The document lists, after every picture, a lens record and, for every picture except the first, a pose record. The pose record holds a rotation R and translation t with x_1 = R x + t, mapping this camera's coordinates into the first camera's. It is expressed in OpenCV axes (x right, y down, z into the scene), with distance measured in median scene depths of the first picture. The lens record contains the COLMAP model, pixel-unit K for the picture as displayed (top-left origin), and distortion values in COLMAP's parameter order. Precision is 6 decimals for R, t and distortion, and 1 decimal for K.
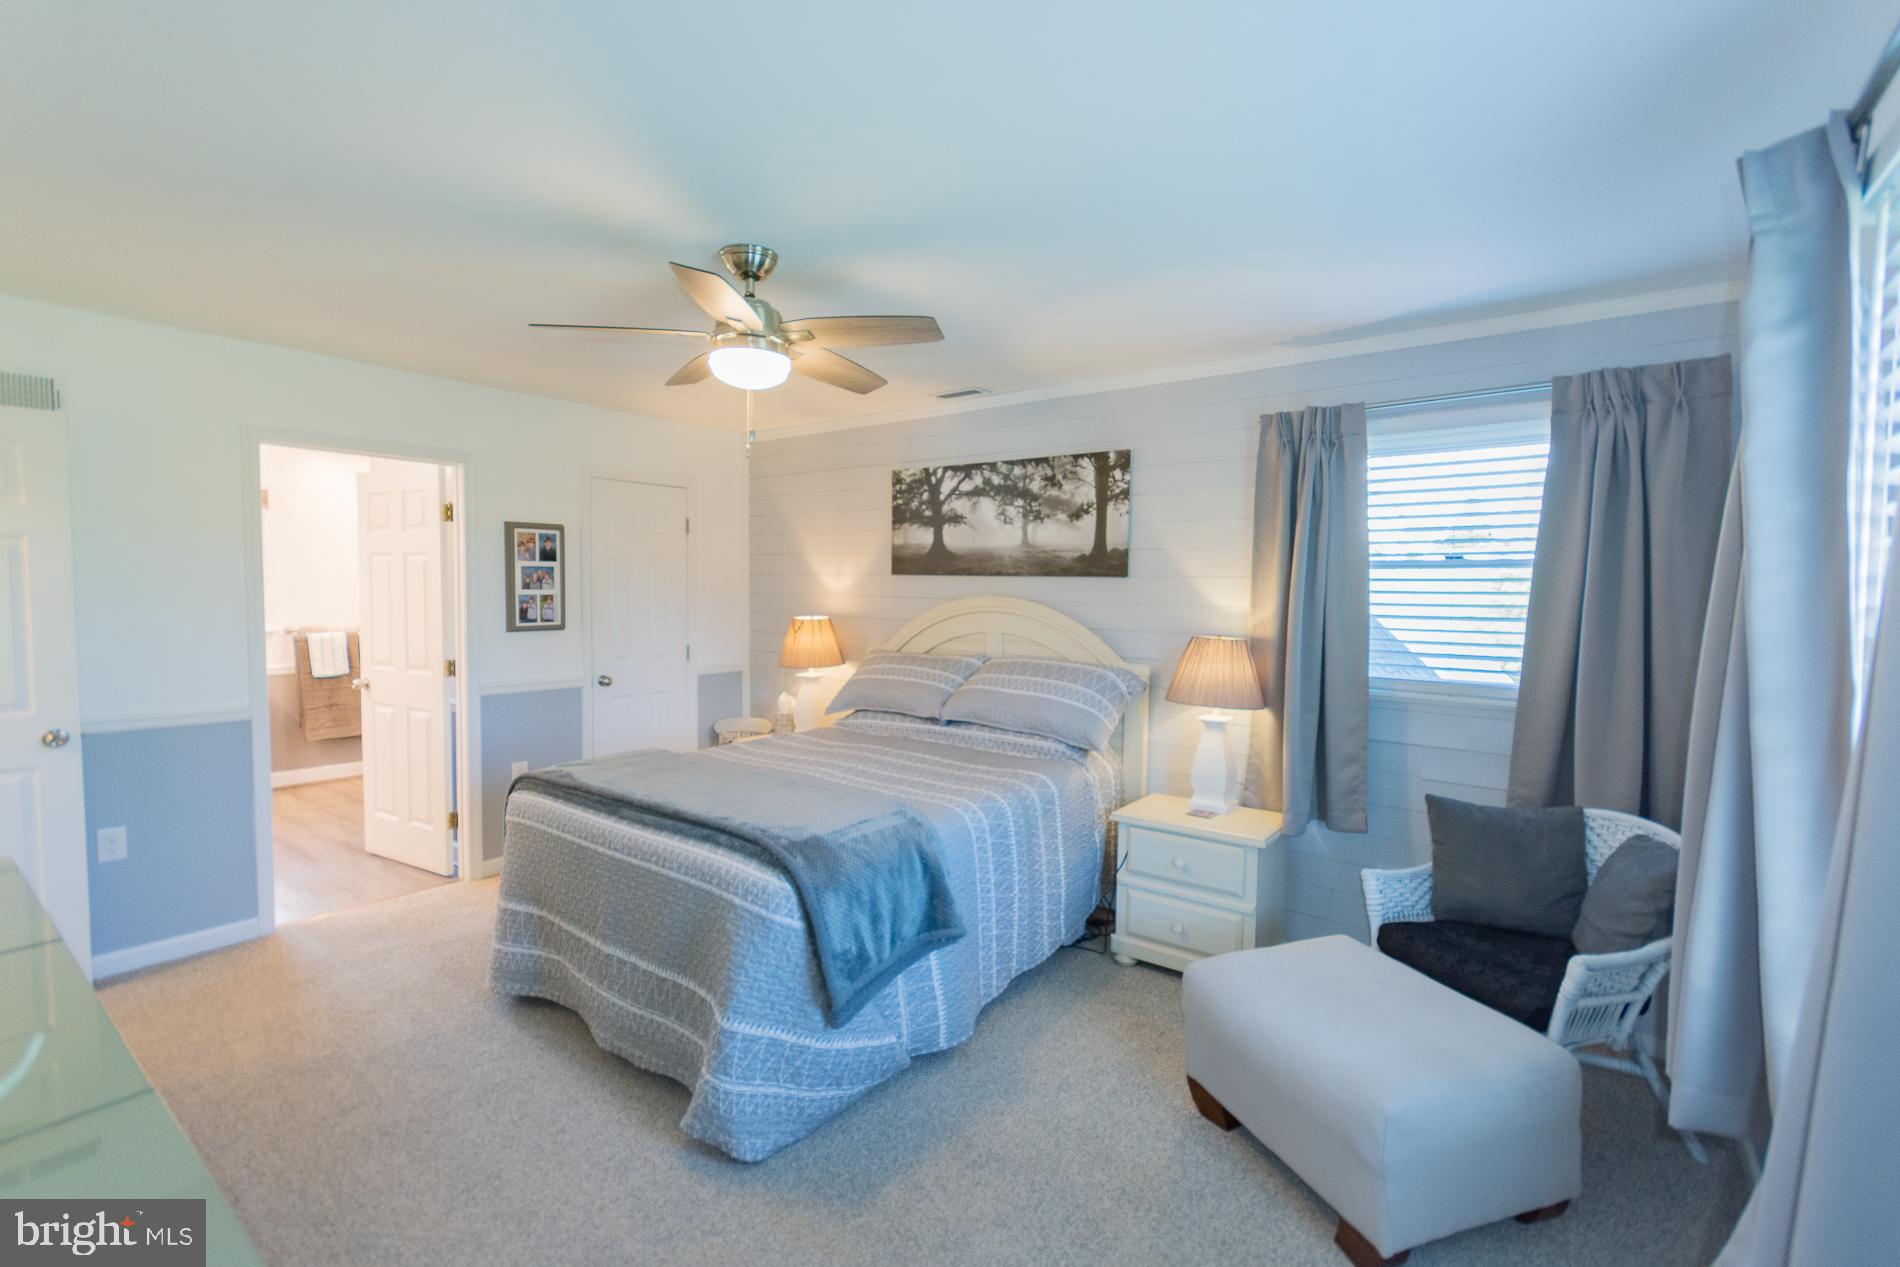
lens RADIAL K [[843.6, 0, 950.0], [0, 843.6, 633.5], [0, 0, 1]] dist [0.003241, -0.000226]
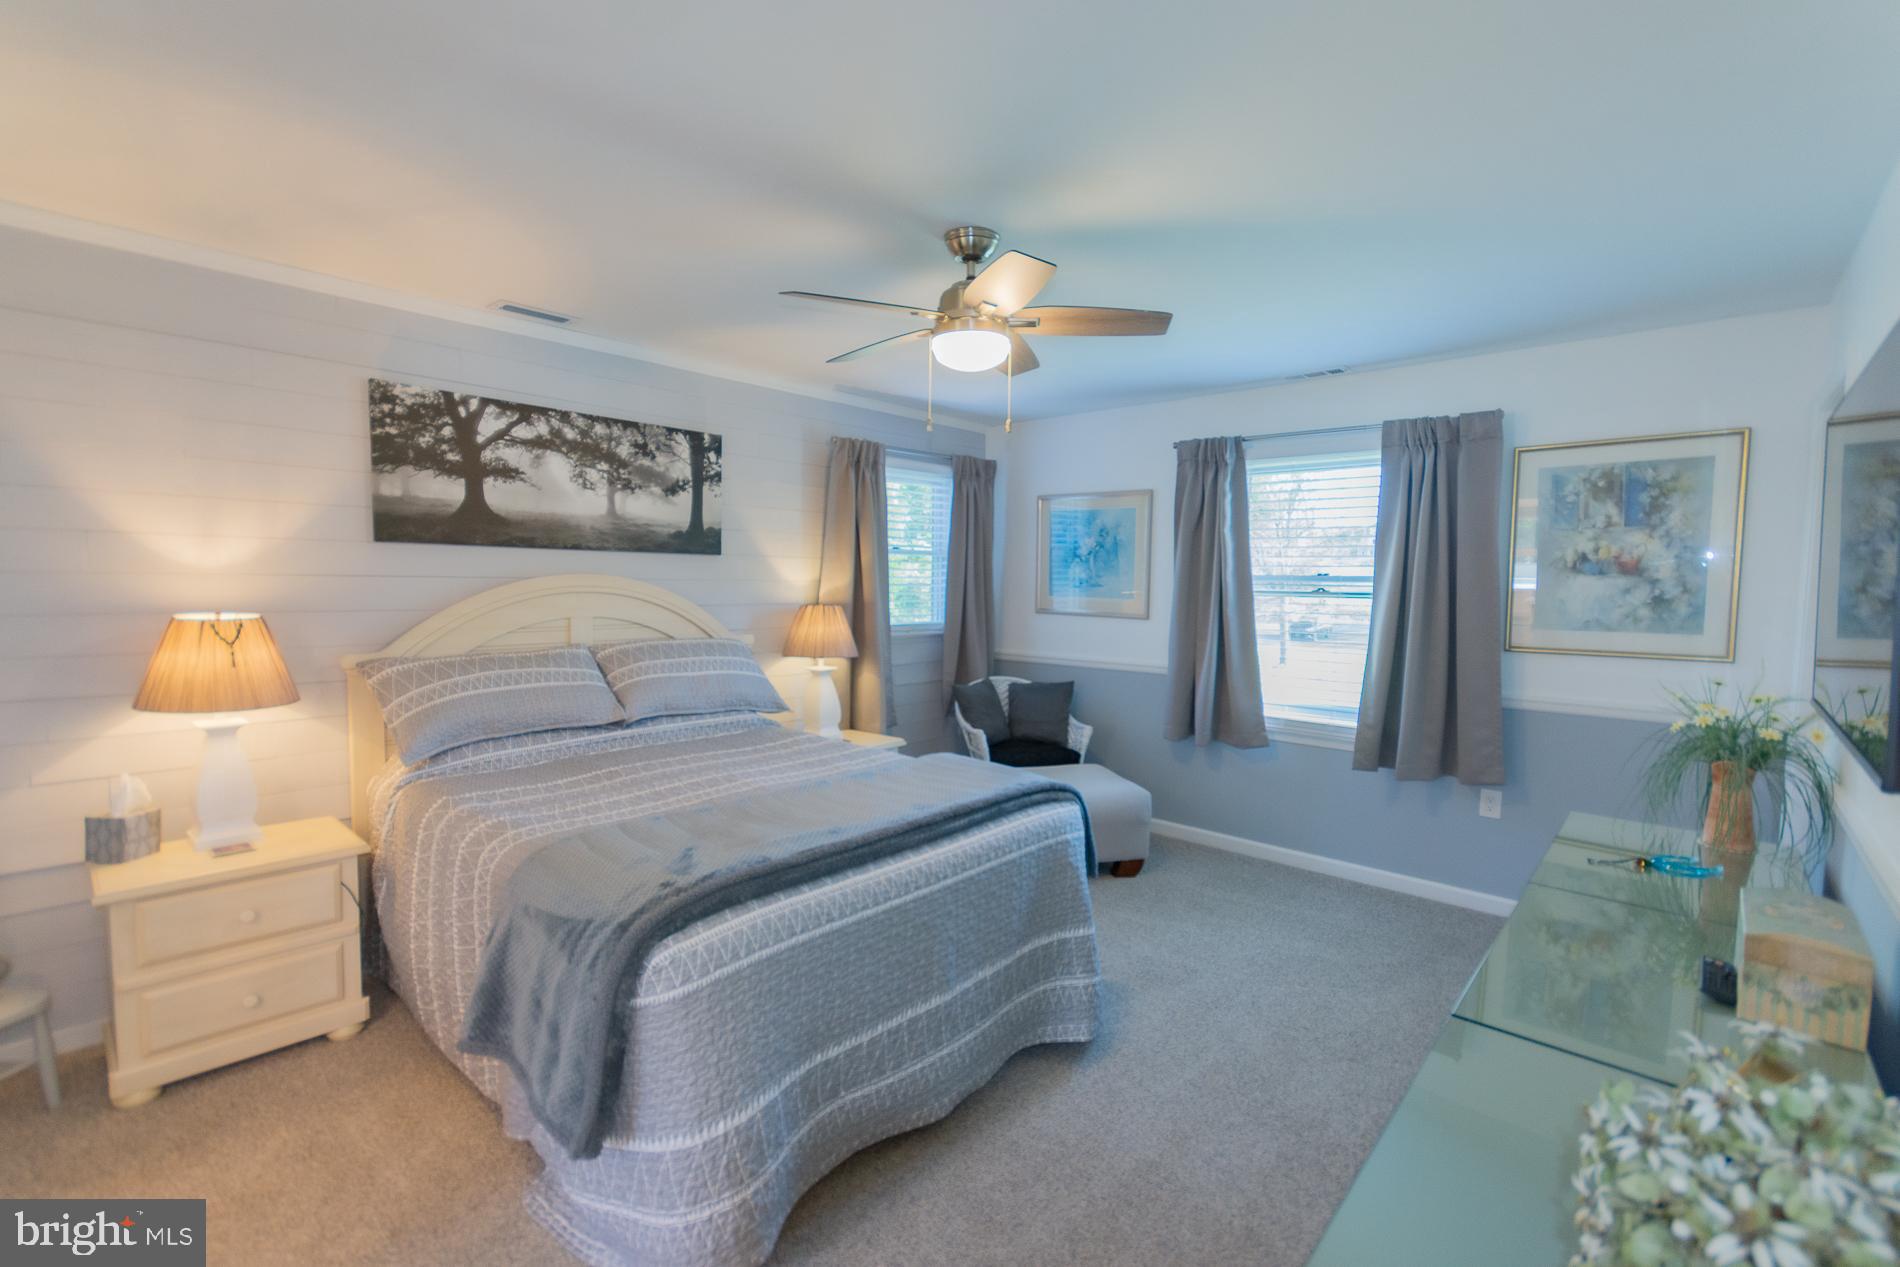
lens RADIAL K [[832.4, 0, 946.9], [0, 832.4, 636.2], [0, 0, 1]] dist [0.007741, -0.000733]
pose [[0.089645, -0.081843, 0.992605, -0.760421], [0.043457, 0.995990, 0.078197, -0.032010], [-0.995025, 0.036125, 0.092842, 0.573225]]
